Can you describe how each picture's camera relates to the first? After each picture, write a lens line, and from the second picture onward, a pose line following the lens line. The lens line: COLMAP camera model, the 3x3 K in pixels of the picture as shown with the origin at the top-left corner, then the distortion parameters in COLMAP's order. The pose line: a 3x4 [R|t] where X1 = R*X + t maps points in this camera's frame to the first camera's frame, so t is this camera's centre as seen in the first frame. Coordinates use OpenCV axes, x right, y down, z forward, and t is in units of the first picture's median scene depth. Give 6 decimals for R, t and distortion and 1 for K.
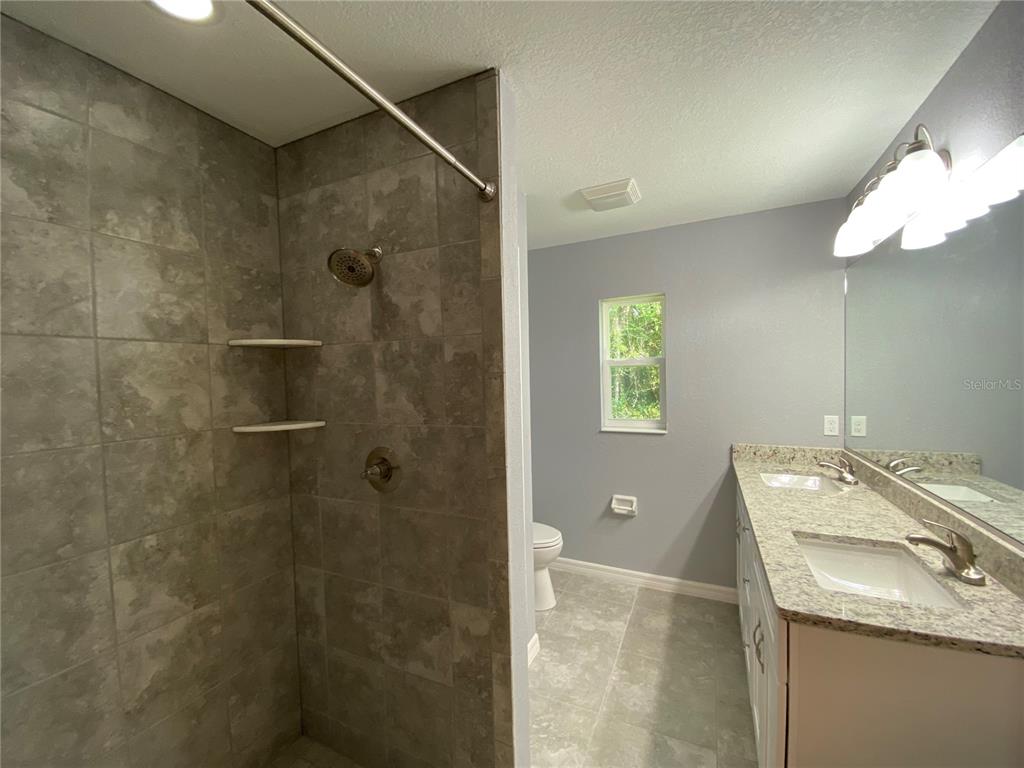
lens RADIAL K [[414.7, 0, 518.4], [0, 414.7, 375.0], [0, 0, 1]] dist [0.011459, -0.014310]
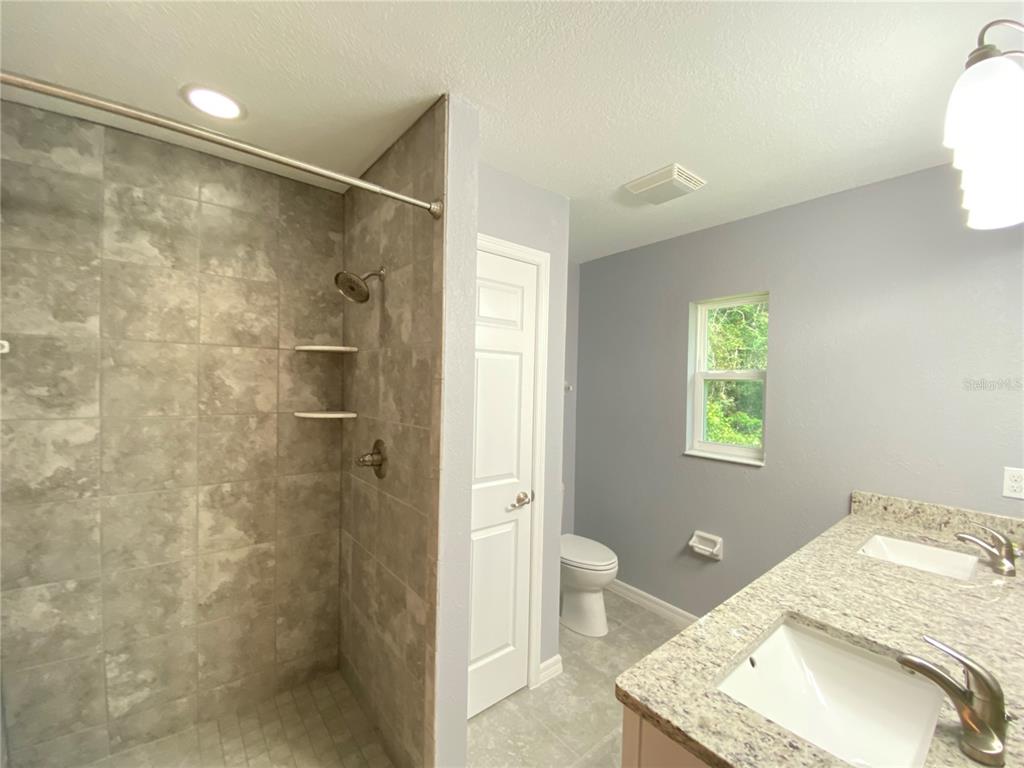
lens RADIAL K [[414.7, 0, 507.5], [0, 414.7, 376.0], [0, 0, 1]] dist [0.011459, -0.014310]
pose [[0.900244, 0.038999, -0.433636, 0.520762], [-0.045650, 0.998945, -0.004931, -0.014716], [0.432986, 0.024235, 0.901075, 0.112504]]
